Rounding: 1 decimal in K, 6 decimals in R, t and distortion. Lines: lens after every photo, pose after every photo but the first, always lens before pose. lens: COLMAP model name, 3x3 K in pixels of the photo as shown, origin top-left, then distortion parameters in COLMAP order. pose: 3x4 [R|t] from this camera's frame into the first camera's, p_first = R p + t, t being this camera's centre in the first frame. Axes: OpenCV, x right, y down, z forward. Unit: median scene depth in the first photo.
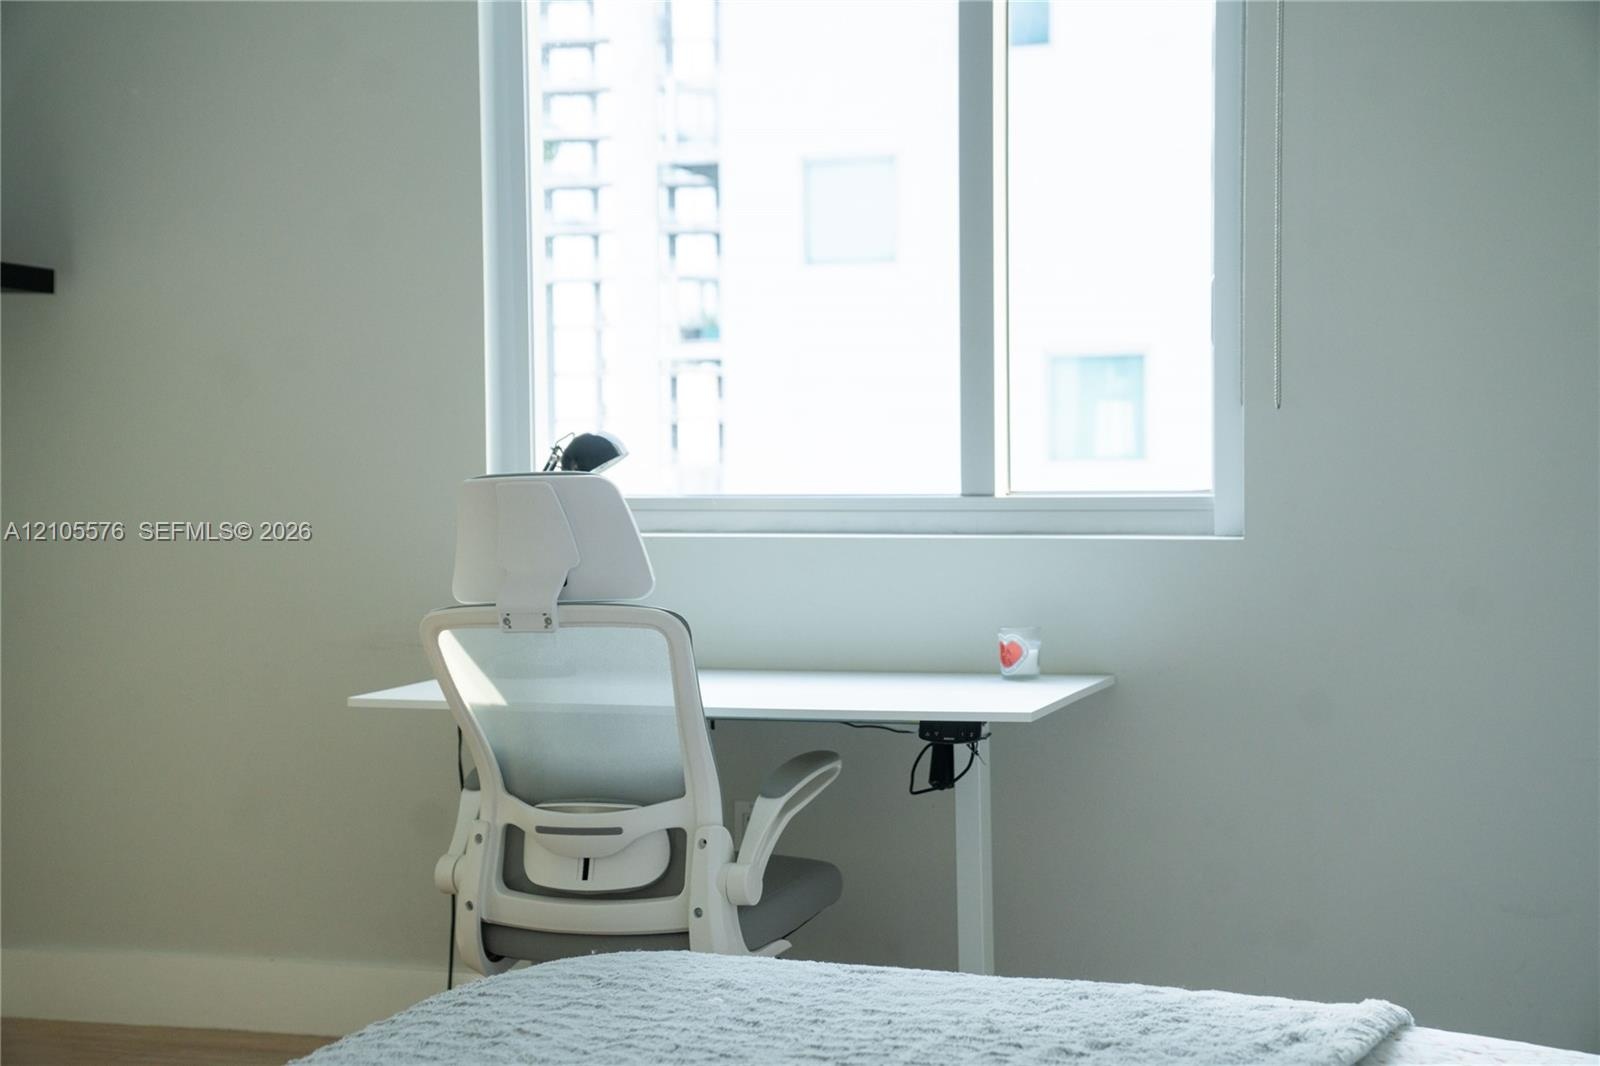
lens RADIAL K [[2365.5, 0, 800.0], [0, 2365.5, 533.0], [0, 0, 1]] dist [0.120786, 0.609098]
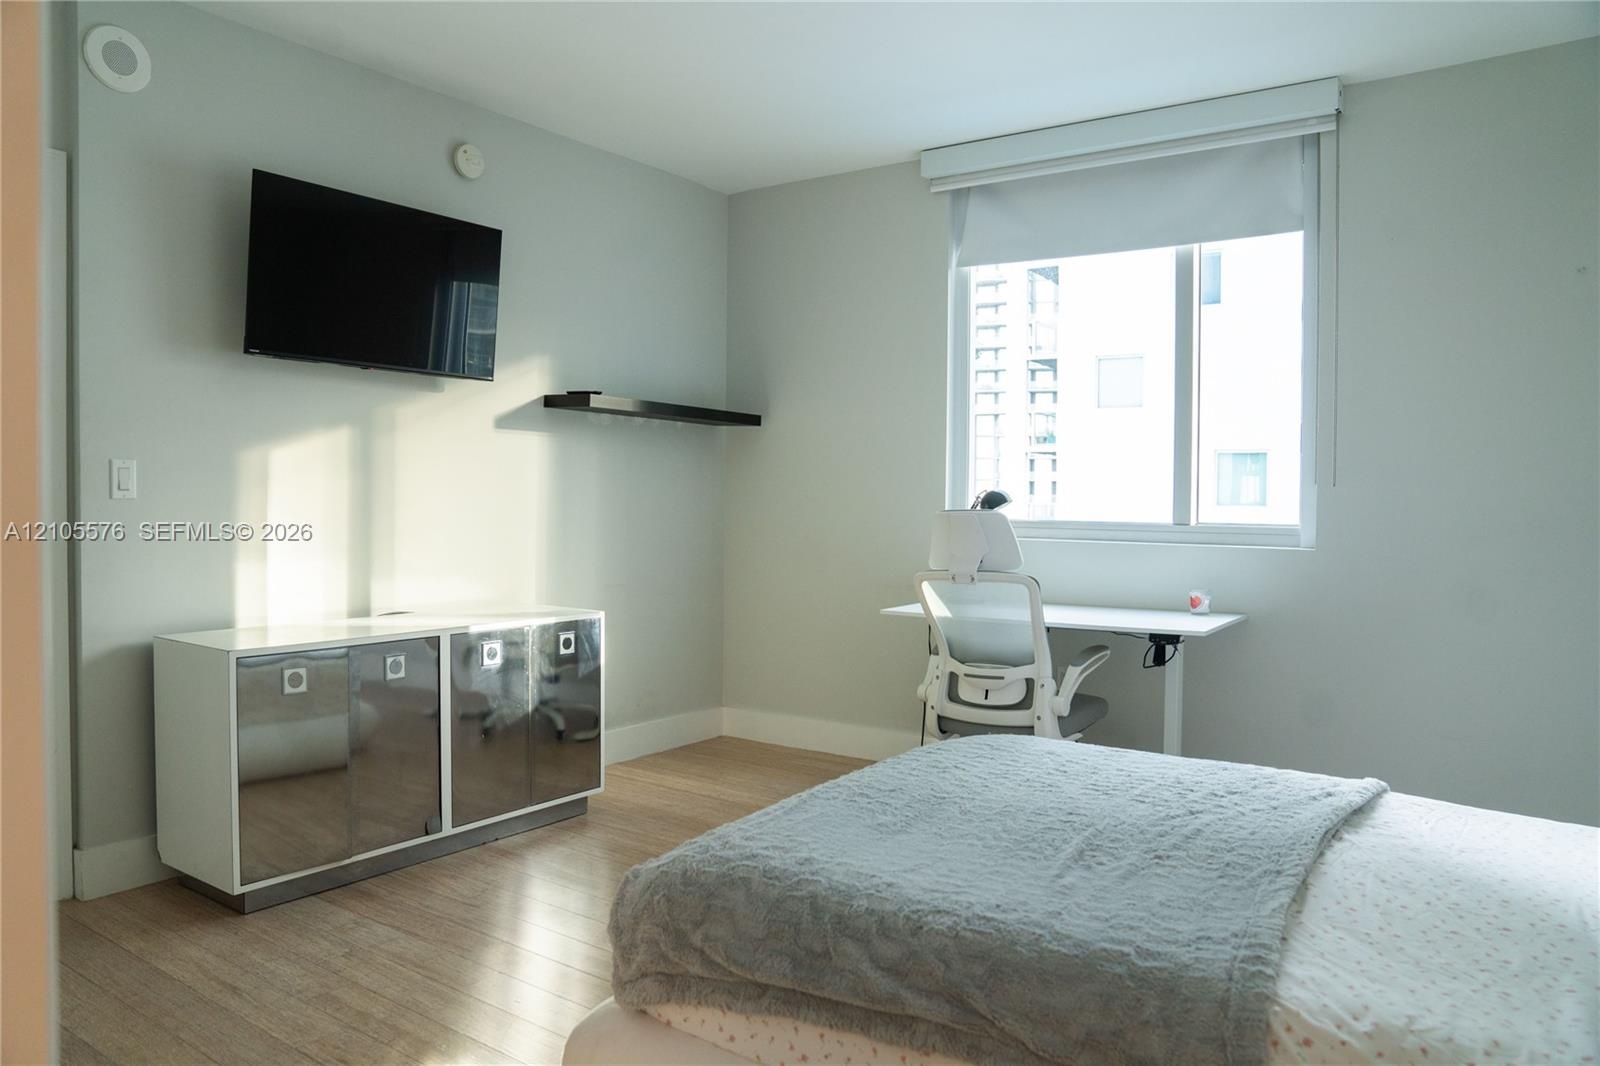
lens RADIAL K [[1116.0, 0, 800.0], [0, 1116.0, 533.0], [0, 0, 1]] dist [-0.127042, 0.098058]
pose [[0.966692, 0.027543, -0.254455, -0.002152], [-0.027299, 0.999617, 0.004491, -0.004378], [0.254482, 0.002605, 0.967074, -0.012798]]
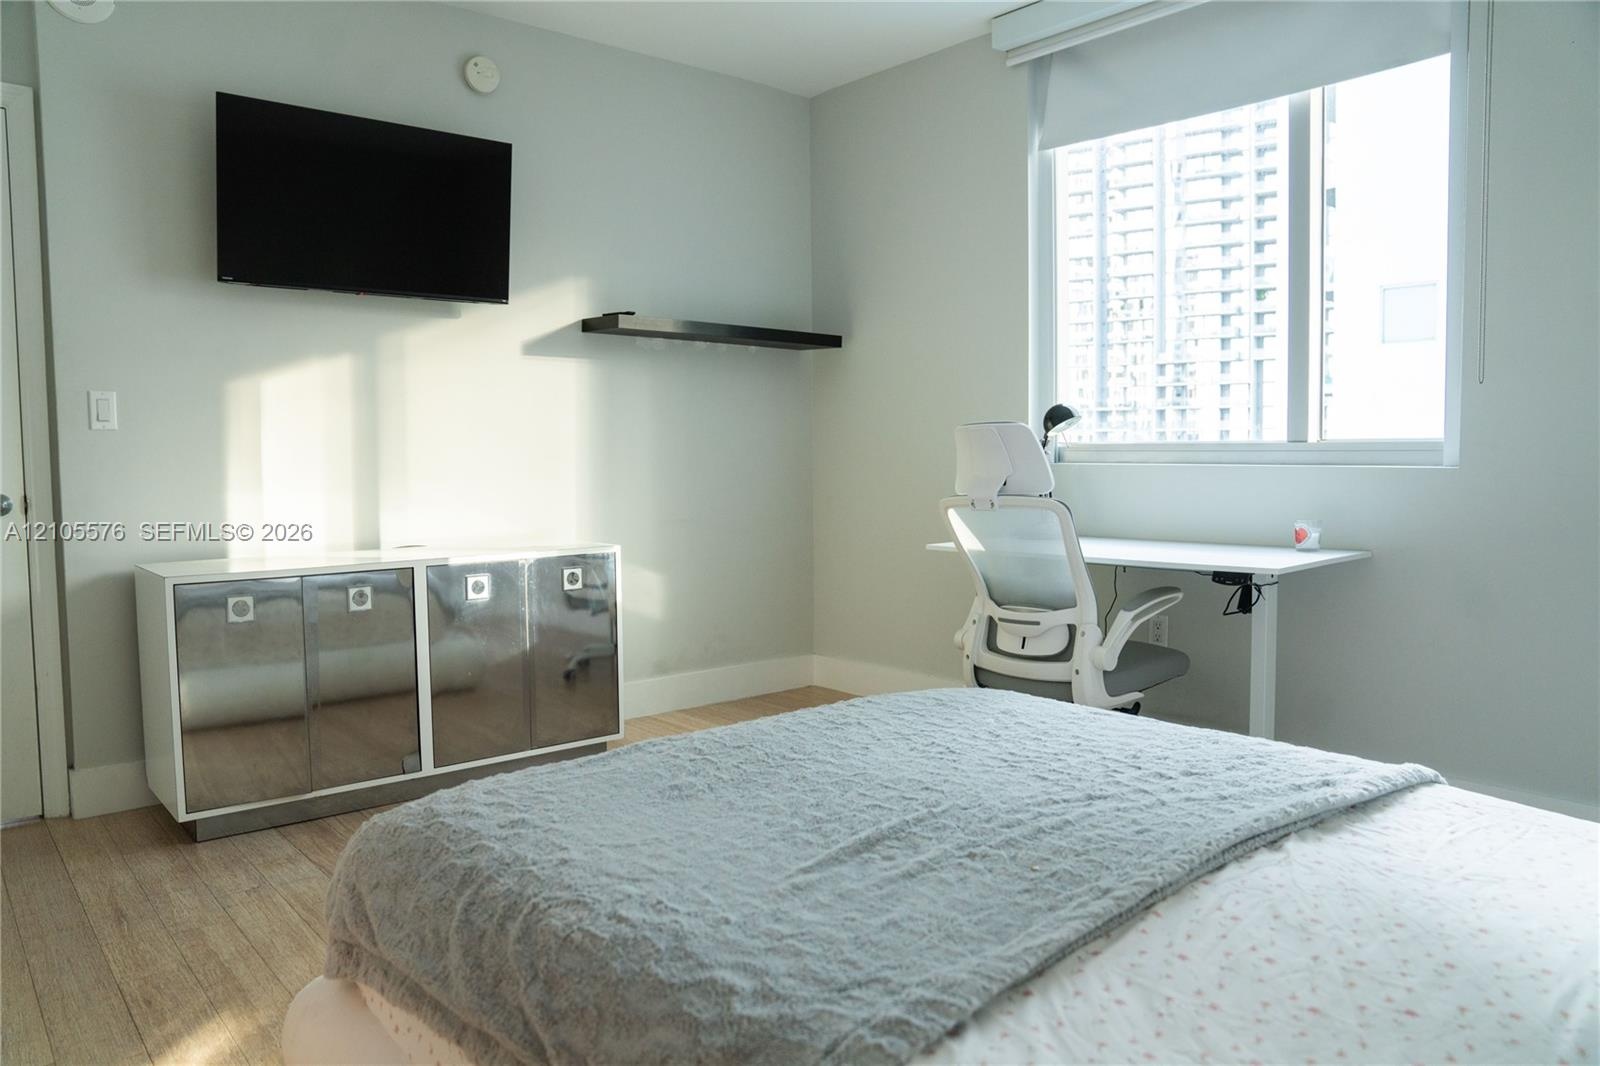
lens RADIAL K [[1116.0, 0, 800.0], [0, 1116.0, 533.0], [0, 0, 1]] dist [-0.127042, 0.098058]
pose [[0.873513, 0.036278, -0.485447, 0.168891], [-0.014340, 0.998704, 0.048832, 0.018708], [0.486589, -0.035694, 0.872901, 0.180794]]
